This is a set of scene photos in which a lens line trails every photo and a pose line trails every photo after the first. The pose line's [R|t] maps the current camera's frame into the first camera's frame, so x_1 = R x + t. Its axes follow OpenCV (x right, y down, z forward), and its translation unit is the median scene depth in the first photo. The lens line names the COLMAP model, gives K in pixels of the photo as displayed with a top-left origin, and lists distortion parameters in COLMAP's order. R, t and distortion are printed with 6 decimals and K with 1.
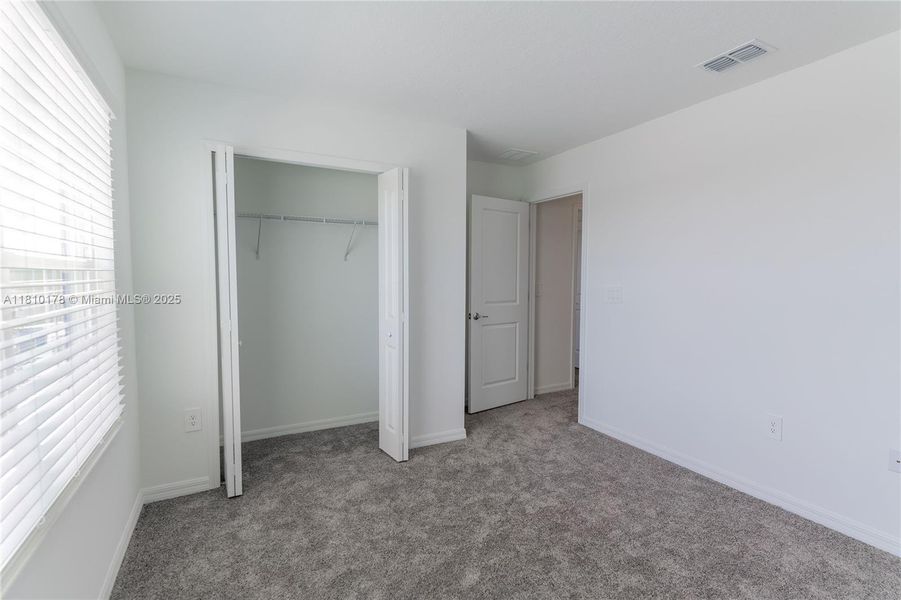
lens RADIAL K [[419.3, 0, 445.0], [0, 419.3, 302.4], [0, 0, 1]] dist [0.008515, -0.000322]
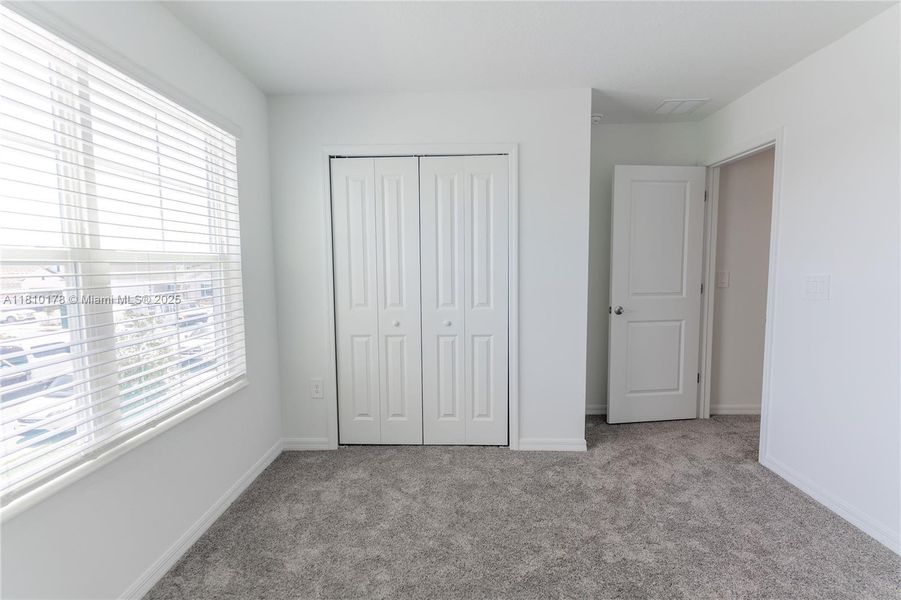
lens RADIAL K [[419.3, 0, 450.5], [0, 419.3, 301.1], [0, 0, 1]] dist [0.008515, -0.000322]
pose [[0.876788, 0.030858, -0.479887, 0.208846], [-0.018791, 0.999375, 0.029931, -0.005030], [0.480511, -0.017225, 0.876820, 0.113985]]
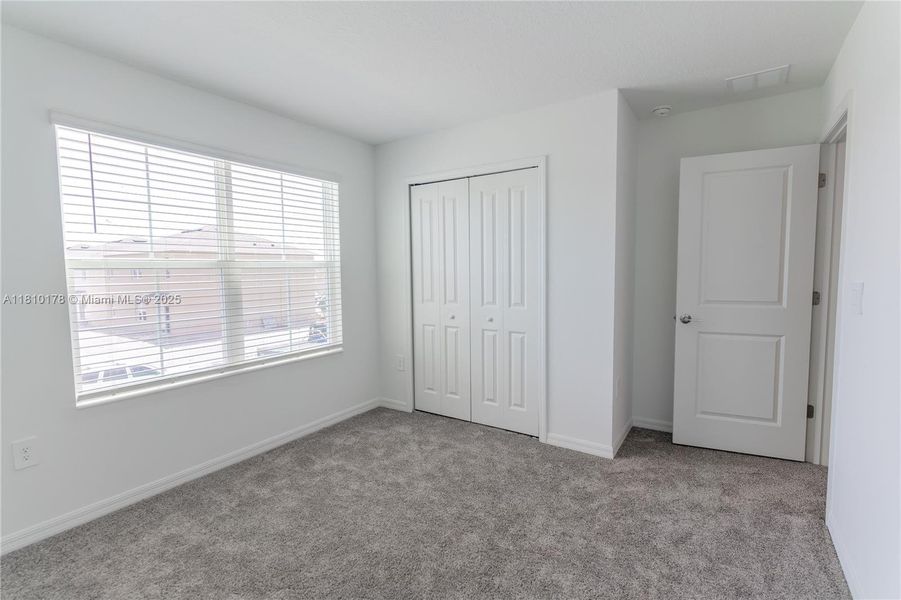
lens RADIAL K [[419.3, 0, 452.9], [0, 419.3, 300.3], [0, 0, 1]] dist [0.008515, -0.000322]
pose [[0.493744, 0.056494, -0.867770, 0.600868], [-0.042833, 0.998256, 0.040618, -0.014562], [0.868552, 0.017114, 0.495303, 0.298413]]
